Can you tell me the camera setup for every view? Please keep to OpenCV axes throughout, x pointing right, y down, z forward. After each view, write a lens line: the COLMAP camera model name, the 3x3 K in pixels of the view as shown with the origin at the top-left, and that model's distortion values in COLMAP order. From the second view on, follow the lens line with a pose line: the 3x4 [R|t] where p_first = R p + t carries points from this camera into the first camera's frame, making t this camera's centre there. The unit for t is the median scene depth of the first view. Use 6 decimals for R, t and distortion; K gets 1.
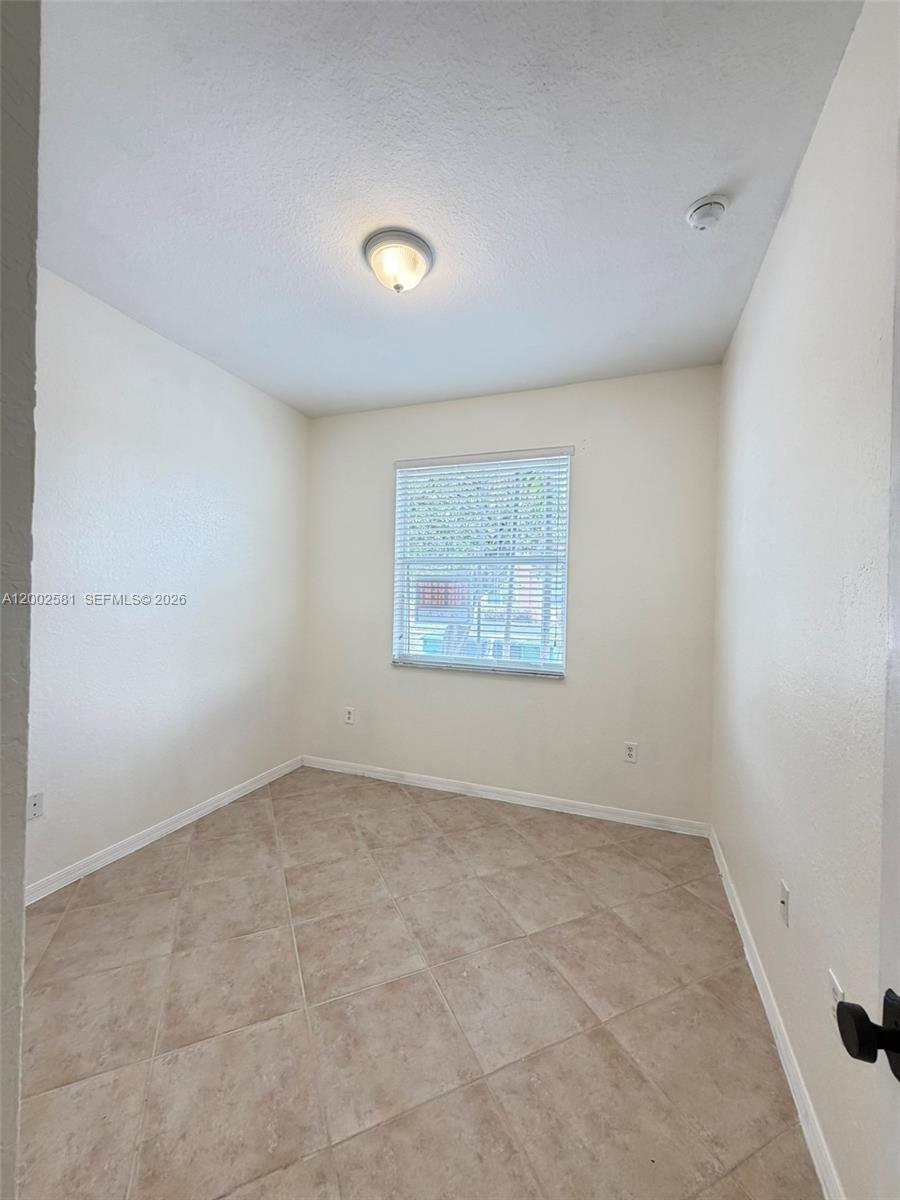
lens RADIAL K [[478.1, 0, 452.3], [0, 478.1, 595.4], [0, 0, 1]] dist [0.000549, 0.000326]
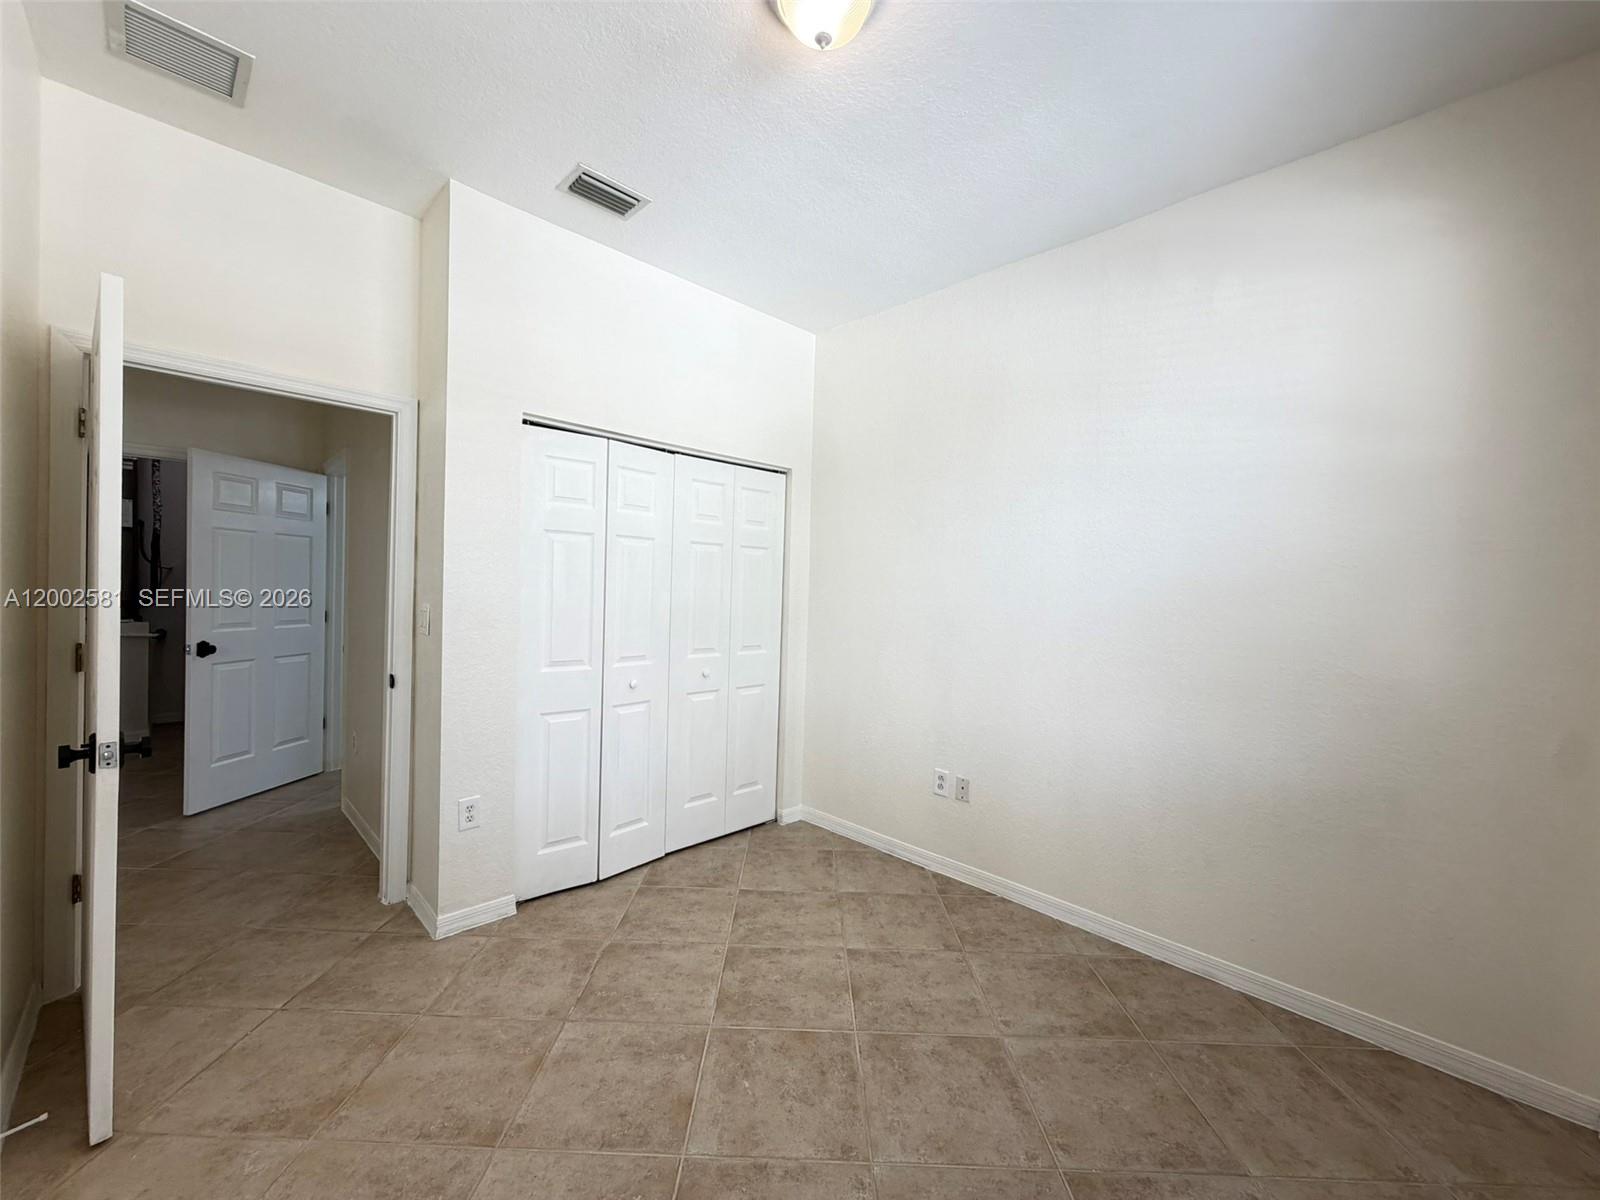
lens RADIAL K [[637.5, 0, 794.9], [0, 637.5, 599.9], [0, 0, 1]] dist [0.000549, 0.000326]
pose [[-0.425856, -0.020506, -0.904559, 0.606258], [-0.041583, 0.999130, -0.003073, 0.047089], [0.903835, 0.036306, -0.426338, 1.350543]]
